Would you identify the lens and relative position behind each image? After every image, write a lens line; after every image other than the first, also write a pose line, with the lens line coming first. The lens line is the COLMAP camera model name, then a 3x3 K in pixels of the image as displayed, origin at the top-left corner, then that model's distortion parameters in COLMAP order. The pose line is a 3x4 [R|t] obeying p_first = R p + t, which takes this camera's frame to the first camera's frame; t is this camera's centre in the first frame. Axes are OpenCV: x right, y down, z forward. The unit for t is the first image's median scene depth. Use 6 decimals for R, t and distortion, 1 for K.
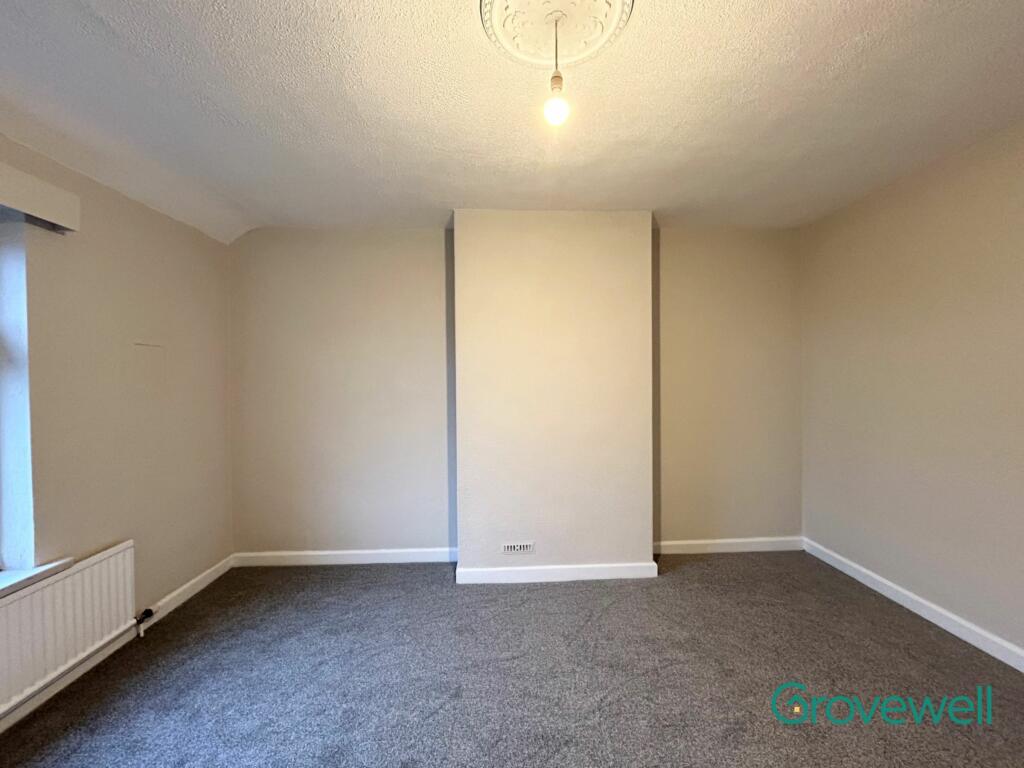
lens RADIAL K [[427.3, 0, 514.4], [0, 427.3, 382.9], [0, 0, 1]] dist [-0.000886, 0.000047]
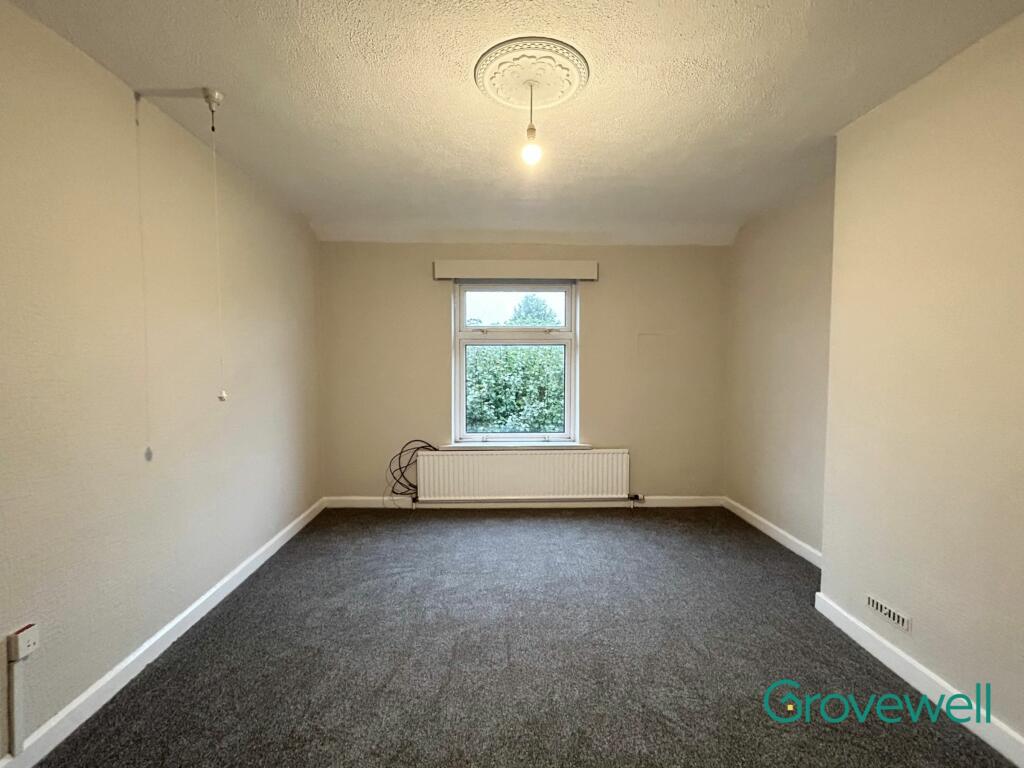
lens RADIAL K [[442.2, 0, 510.2], [0, 442.2, 383.5], [0, 0, 1]] dist [0.000388, 0.000108]
pose [[-0.002635, 0.066321, -0.997795, 0.688616], [-0.009477, 0.997752, 0.066343, -0.007827], [0.999952, 0.009631, -0.002001, 0.423523]]
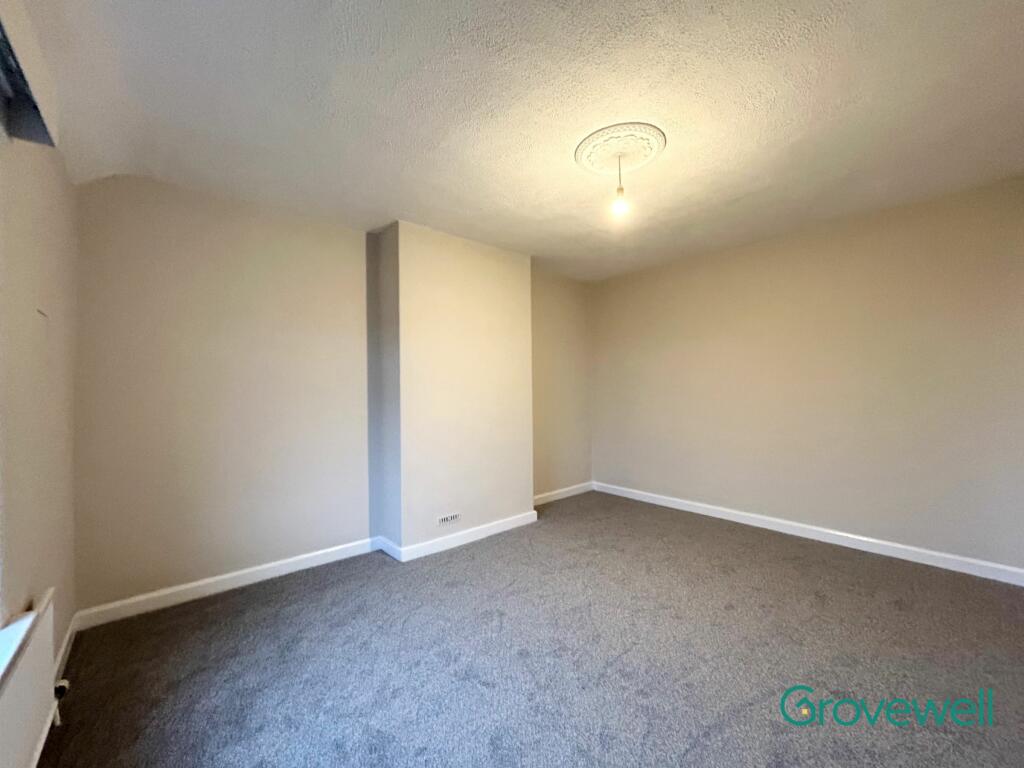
lens RADIAL K [[417.3, 0, 512.7], [0, 417.3, 381.8], [0, 0, 1]] dist [0.000581, 0.000130]
pose [[0.784884, 0.008669, 0.619583, -0.582851], [0.007333, 0.999702, -0.023276, 0.038830], [-0.619600, 0.022812, 0.784586, -0.016448]]
